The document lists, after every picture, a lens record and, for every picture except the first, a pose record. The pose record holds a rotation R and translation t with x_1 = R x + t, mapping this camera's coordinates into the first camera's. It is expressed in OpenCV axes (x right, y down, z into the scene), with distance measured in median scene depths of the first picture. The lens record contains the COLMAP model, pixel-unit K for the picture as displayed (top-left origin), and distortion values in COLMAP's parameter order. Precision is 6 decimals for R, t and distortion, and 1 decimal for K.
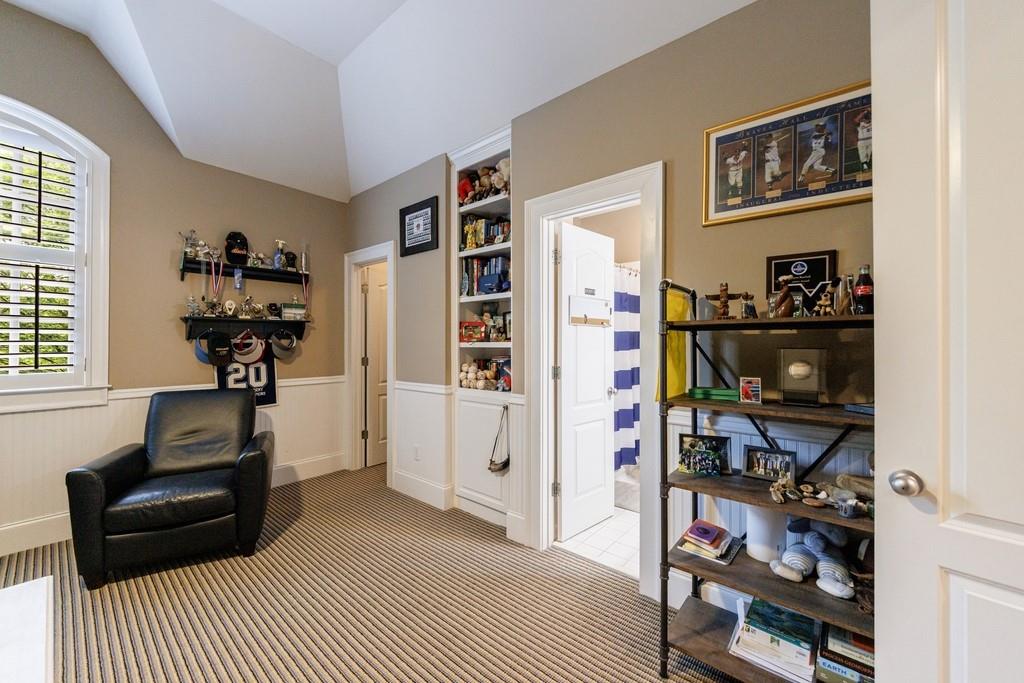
lens RADIAL K [[395.5, 0, 512.0], [0, 395.5, 341.5], [0, 0, 1]] dist [-0.000118, -0.000137]
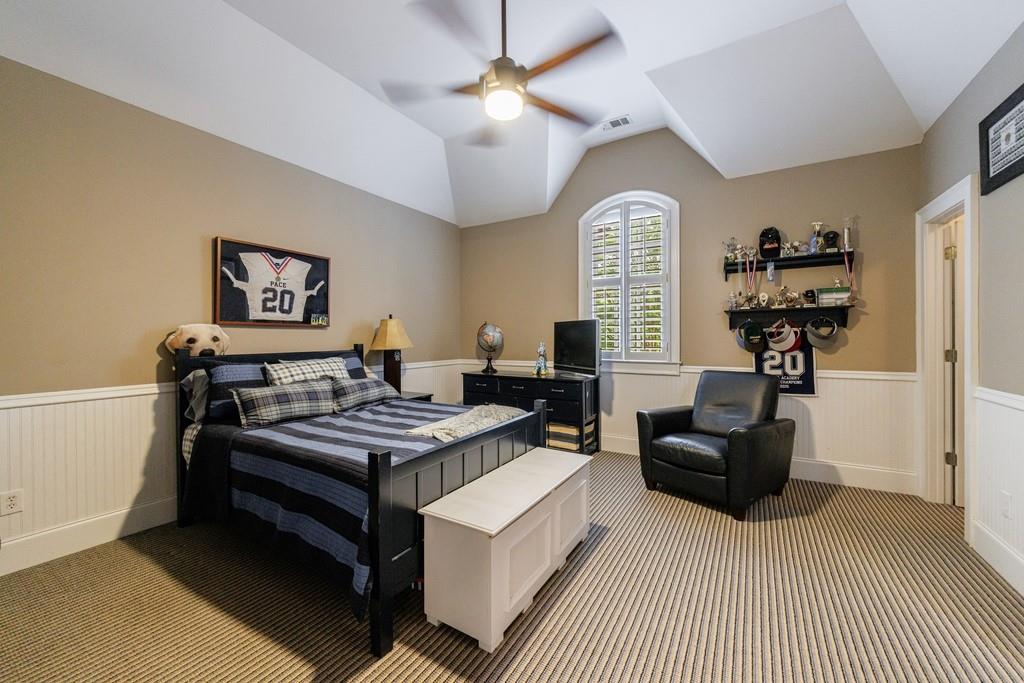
lens RADIAL K [[395.5, 0, 512.0], [0, 395.5, 341.5], [0, 0, 1]] dist [-0.000118, -0.000137]
pose [[0.160704, 0.010295, -0.986949, 0.243629], [0.009568, 0.999882, 0.011987, 0.010557], [0.986956, -0.011370, 0.160587, 0.134674]]
